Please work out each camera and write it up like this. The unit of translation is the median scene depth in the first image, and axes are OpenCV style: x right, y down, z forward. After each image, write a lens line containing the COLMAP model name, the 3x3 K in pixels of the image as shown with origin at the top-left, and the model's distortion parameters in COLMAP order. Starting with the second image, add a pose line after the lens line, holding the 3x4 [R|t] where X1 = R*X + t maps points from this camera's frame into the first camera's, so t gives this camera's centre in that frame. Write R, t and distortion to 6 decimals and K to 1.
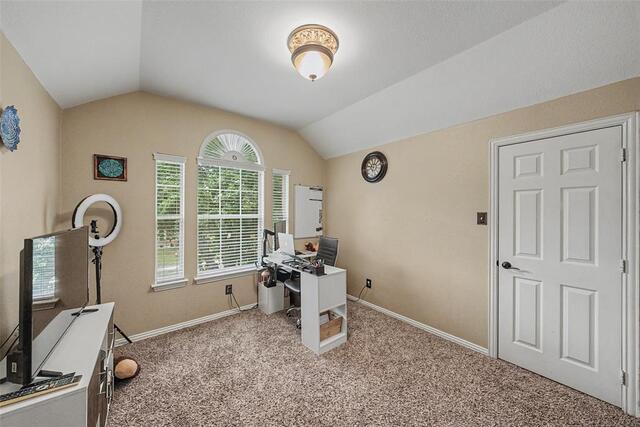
lens RADIAL K [[222.1, 0, 321.0], [0, 222.1, 213.2], [0, 0, 1]] dist [-0.000956, -0.000289]
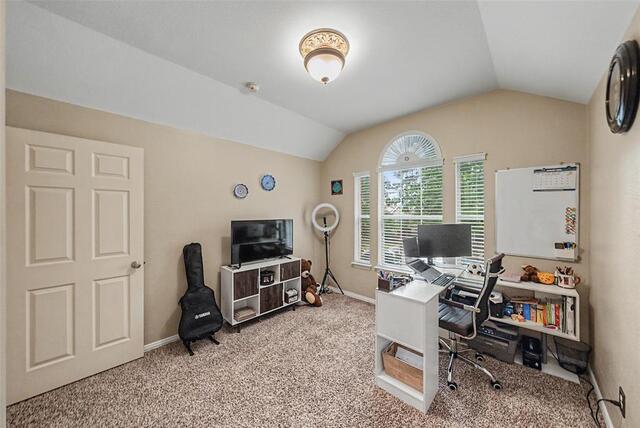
lens RADIAL K [[222.1, 0, 320.0], [0, 222.1, 212.3], [0, 0, 1]] dist [-0.000956, -0.000289]
pose [[0.135366, -0.005284, -0.990782, 0.716131], [-0.004923, 0.999970, -0.006005, 0.001309], [0.990783, 0.005691, 0.135336, 0.613257]]
